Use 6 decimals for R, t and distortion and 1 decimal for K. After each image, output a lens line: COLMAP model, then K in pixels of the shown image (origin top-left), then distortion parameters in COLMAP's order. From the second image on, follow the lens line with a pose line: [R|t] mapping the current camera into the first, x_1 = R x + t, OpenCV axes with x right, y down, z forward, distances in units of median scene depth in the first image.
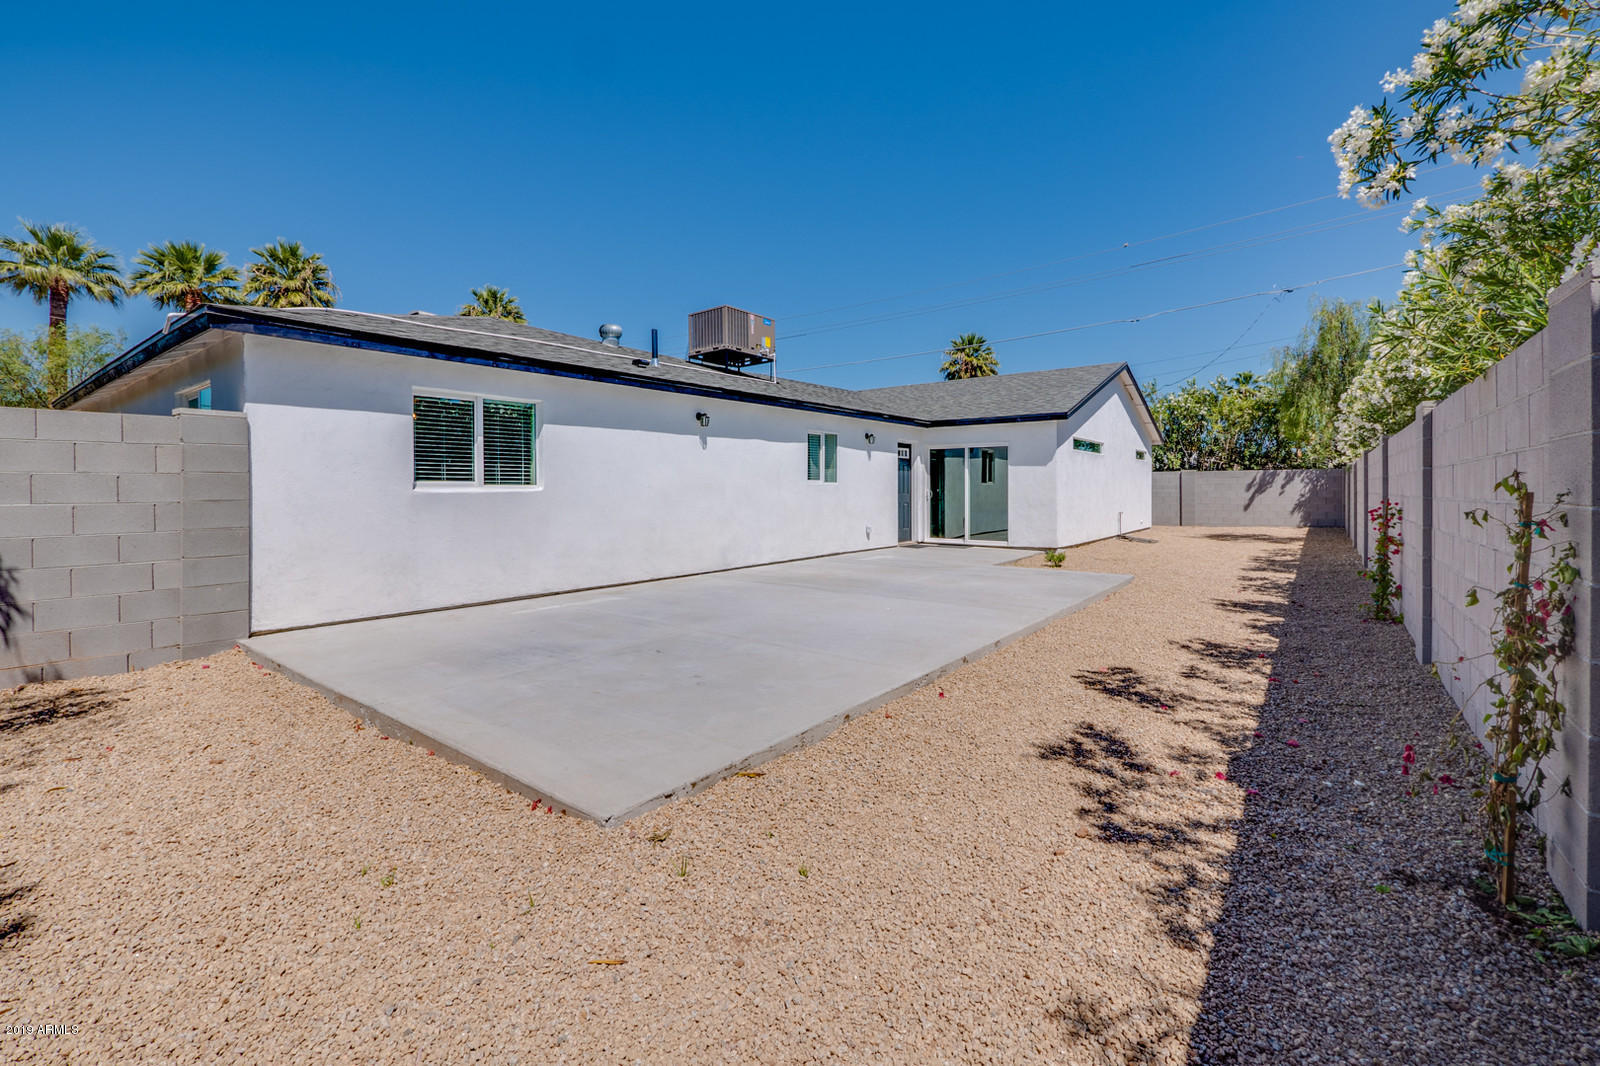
lens RADIAL K [[671.7, 0, 801.2], [0, 671.7, 498.1], [0, 0, 1]] dist [-0.005661, 0.000282]
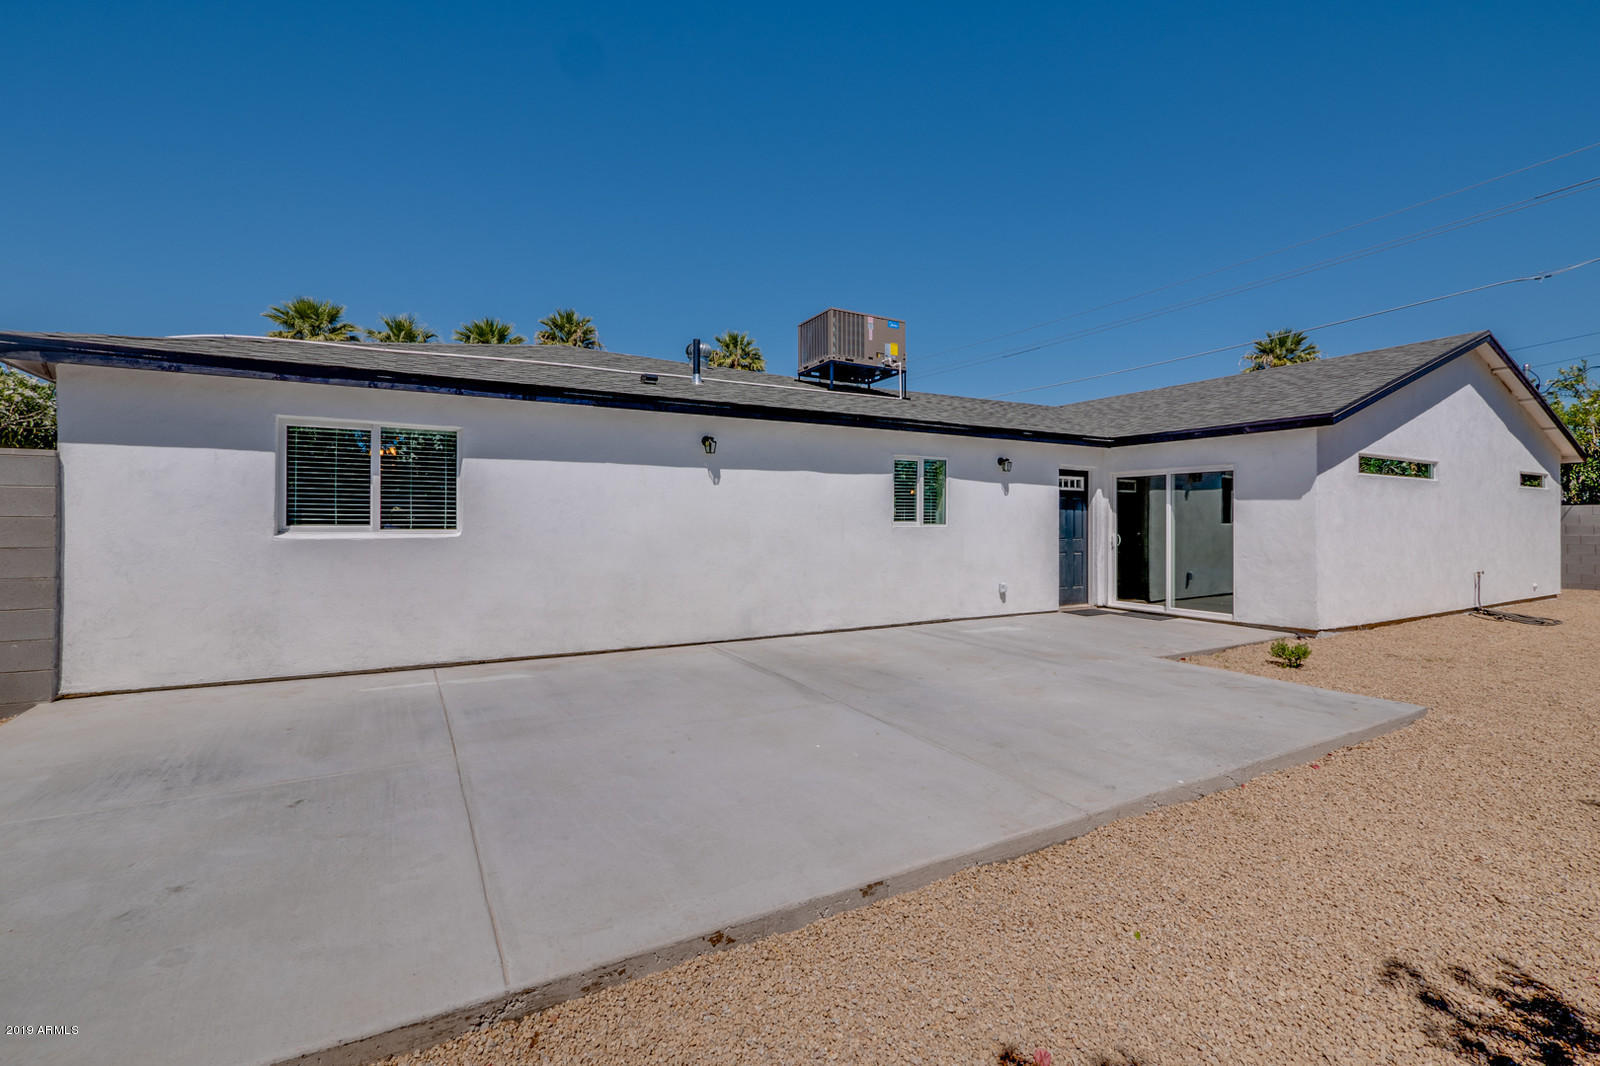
lens RADIAL K [[678.2, 0, 793.7], [0, 678.2, 518.5], [0, 0, 1]] dist [-0.003692, 0.000319]
pose [[0.919418, 0.004271, -0.393259, 0.211797], [-0.012138, 0.999773, -0.017519, -0.015920], [0.393095, 0.020880, 0.919261, 0.267167]]
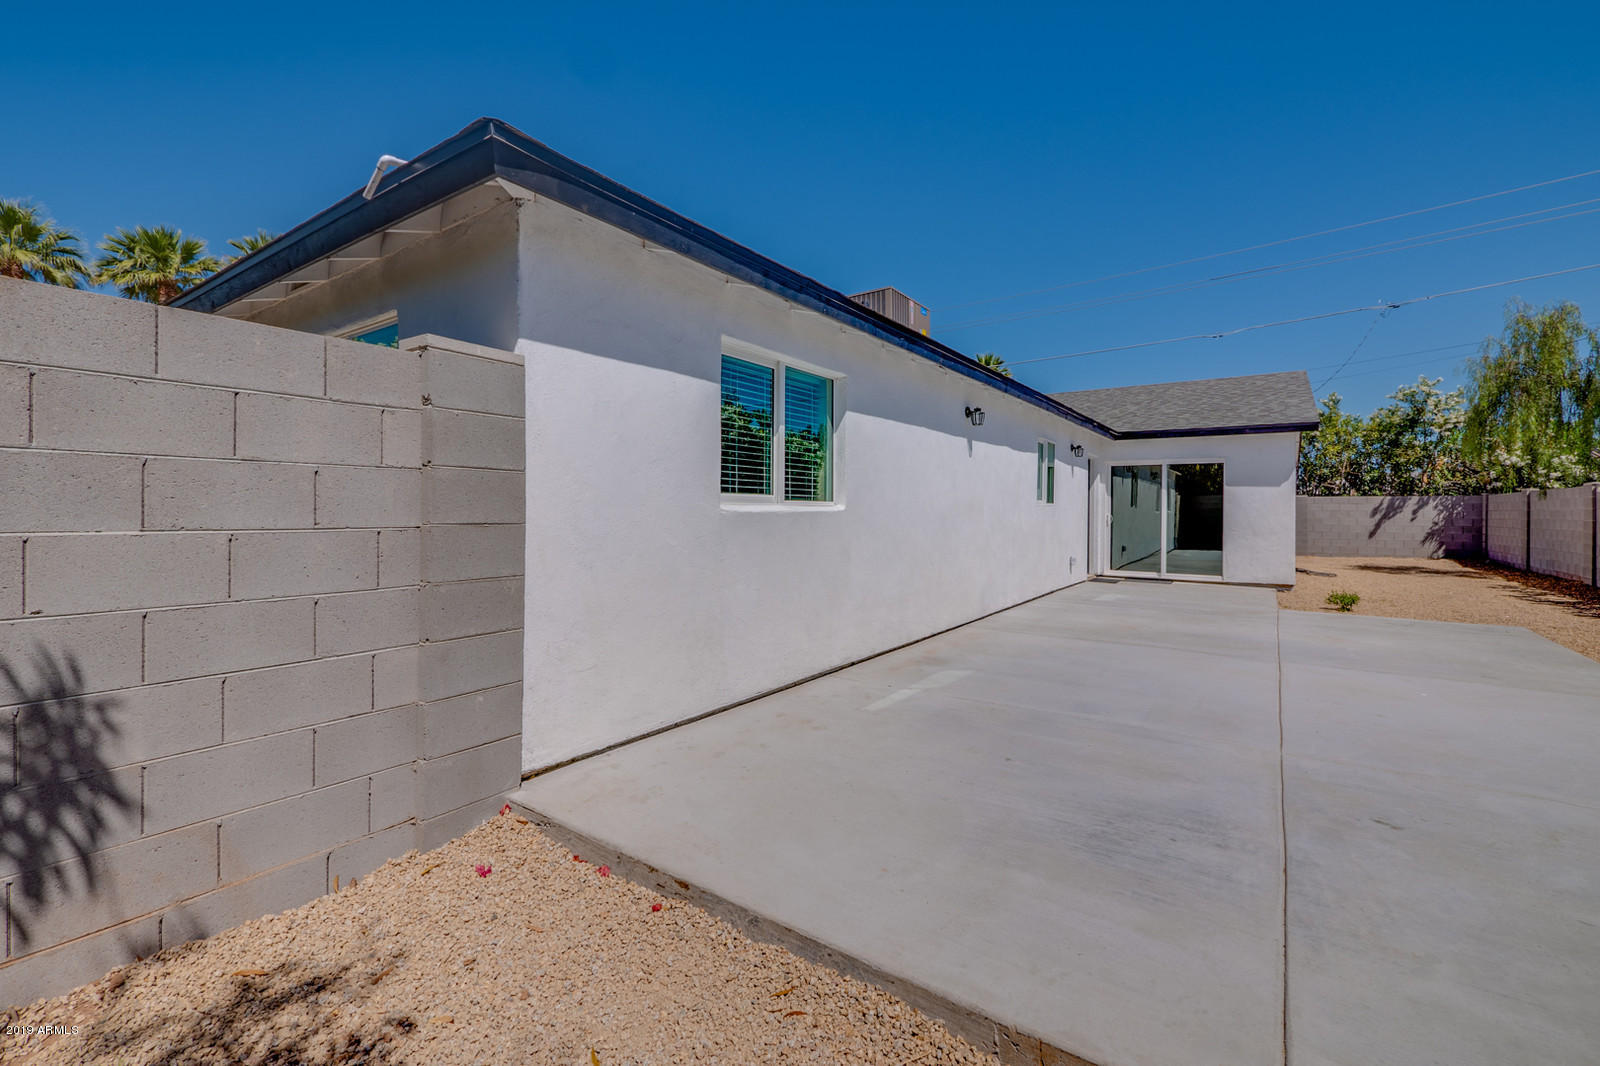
lens RADIAL K [[673.0, 0, 797.7], [0, 673.0, 515.0], [0, 0, 1]] dist [-0.007625, 0.000452]
pose [[0.999025, 0.008983, 0.043225, -0.308947], [-0.008561, 0.999914, -0.009936, 0.000127], [-0.043310, 0.009556, 0.999016, 0.228574]]
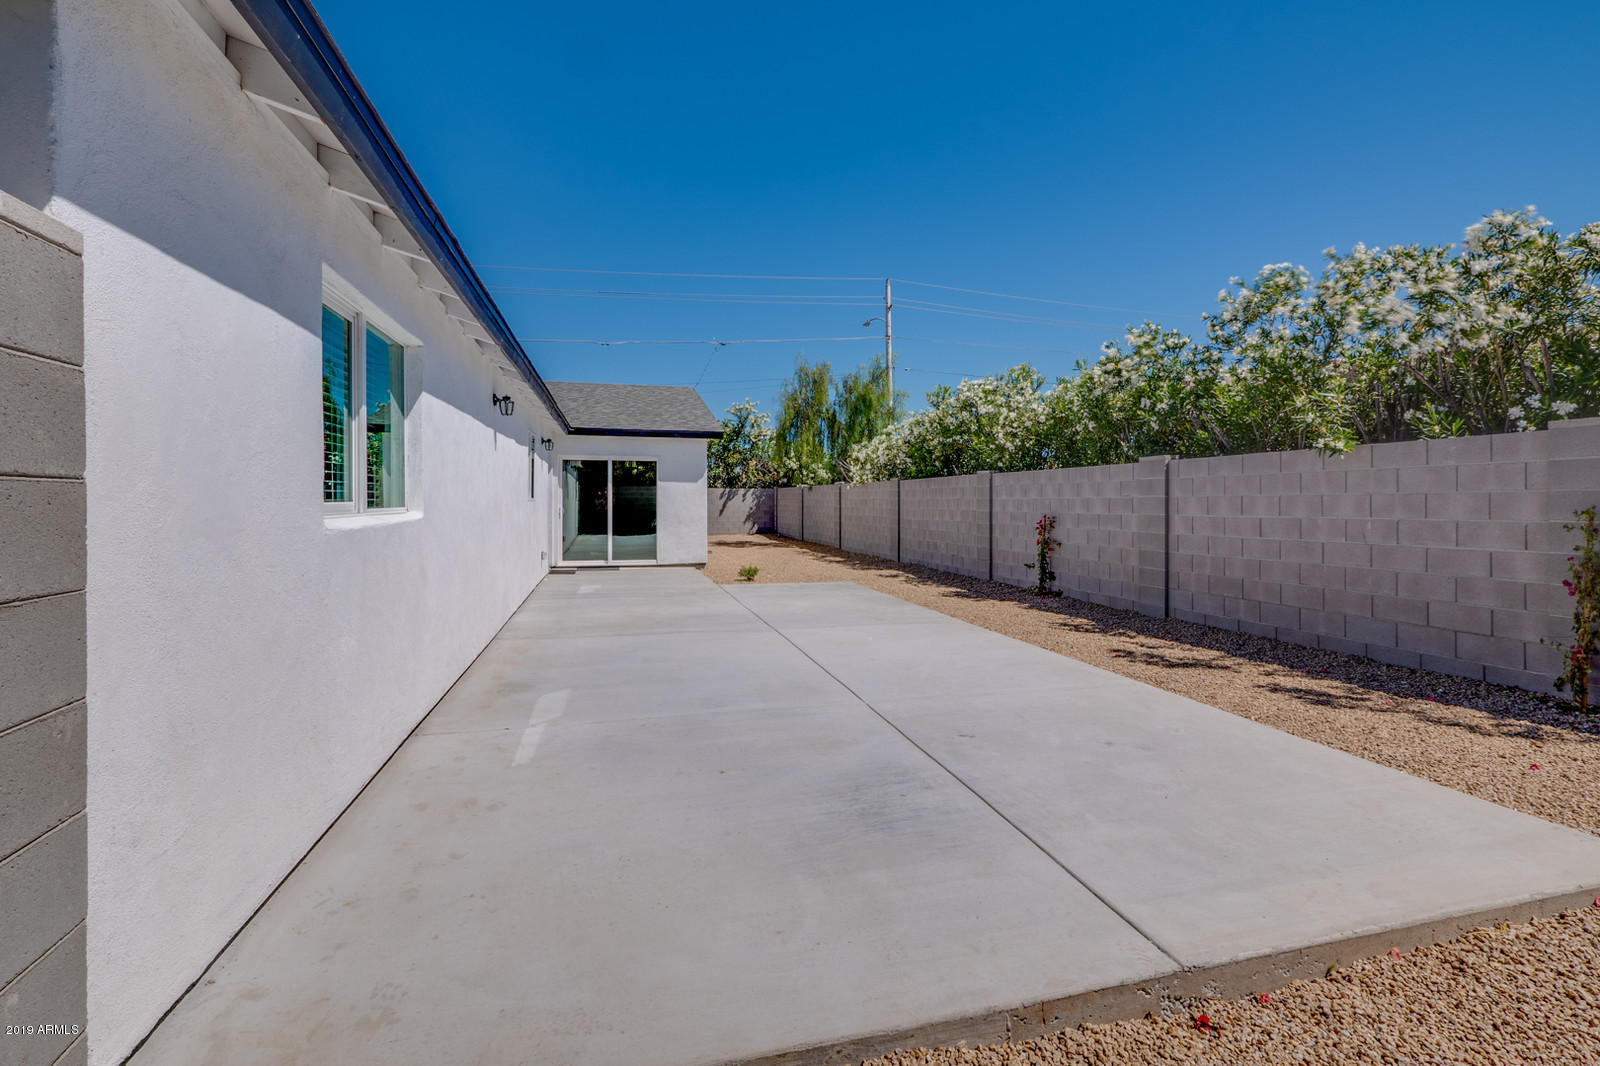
lens RADIAL K [[680.6, 0, 773.2], [0, 680.6, 508.0], [0, 0, 1]] dist [-0.000882, 0.000019]
pose [[0.627879, -0.005674, 0.778290, -0.417337], [0.008621, 0.999963, 0.000336, -0.011438], [-0.778263, 0.006498, 0.627905, 0.312790]]
